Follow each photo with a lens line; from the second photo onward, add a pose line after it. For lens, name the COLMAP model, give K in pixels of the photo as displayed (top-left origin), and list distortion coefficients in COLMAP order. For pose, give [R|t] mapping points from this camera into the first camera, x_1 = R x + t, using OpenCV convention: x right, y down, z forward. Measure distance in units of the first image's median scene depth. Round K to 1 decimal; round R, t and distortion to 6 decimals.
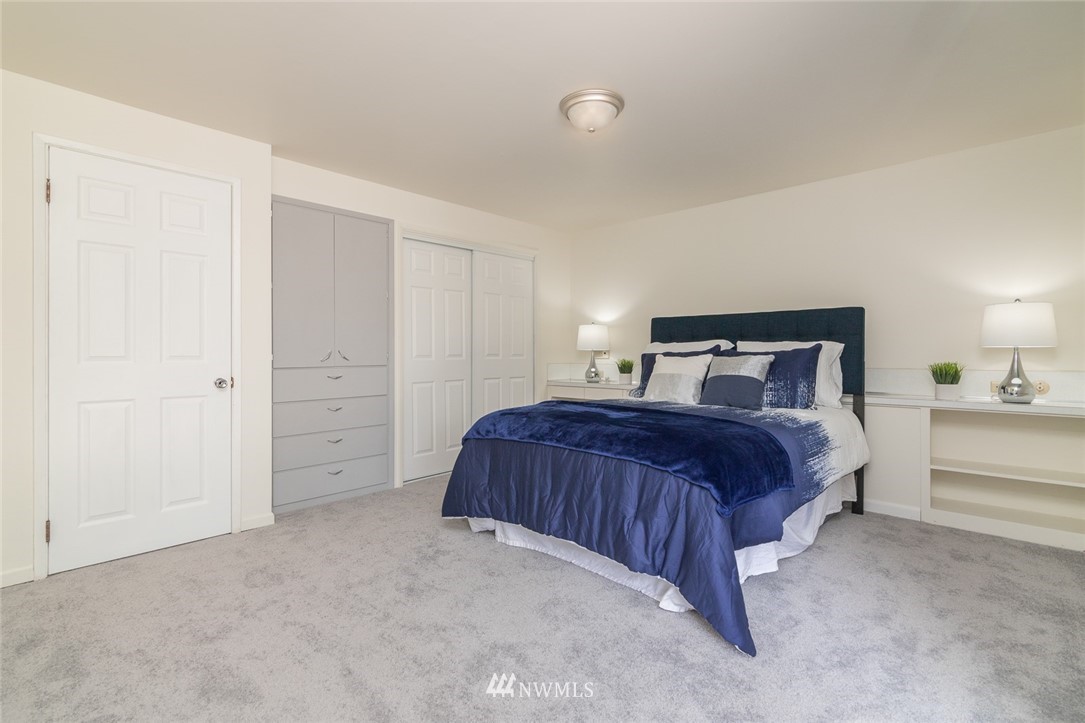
lens RADIAL K [[511.2, 0, 550.6], [0, 511.2, 358.2], [0, 0, 1]] dist [-0.000672, 0.000731]
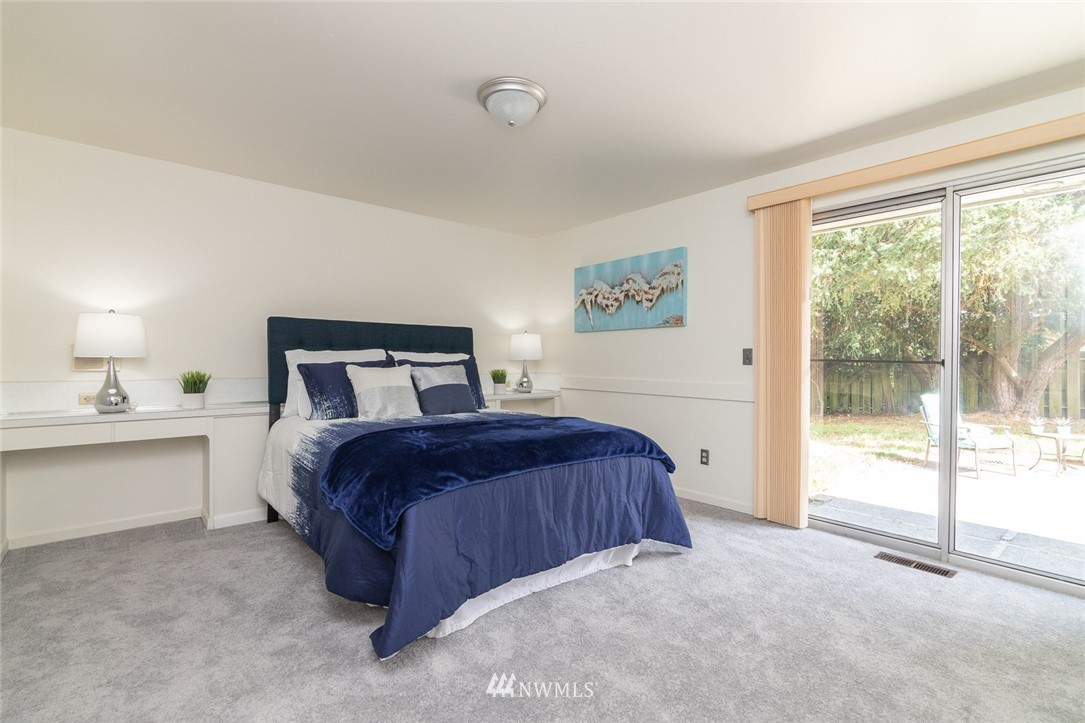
lens RADIAL K [[511.2, 0, 550.4], [0, 511.2, 361.8], [0, 0, 1]] dist [-0.000672, 0.000731]
pose [[0.101173, 0.003755, 0.994862, -0.570919], [0.009781, 0.999941, -0.004769, -0.003985], [-0.994821, 0.010213, 0.101130, 0.583934]]
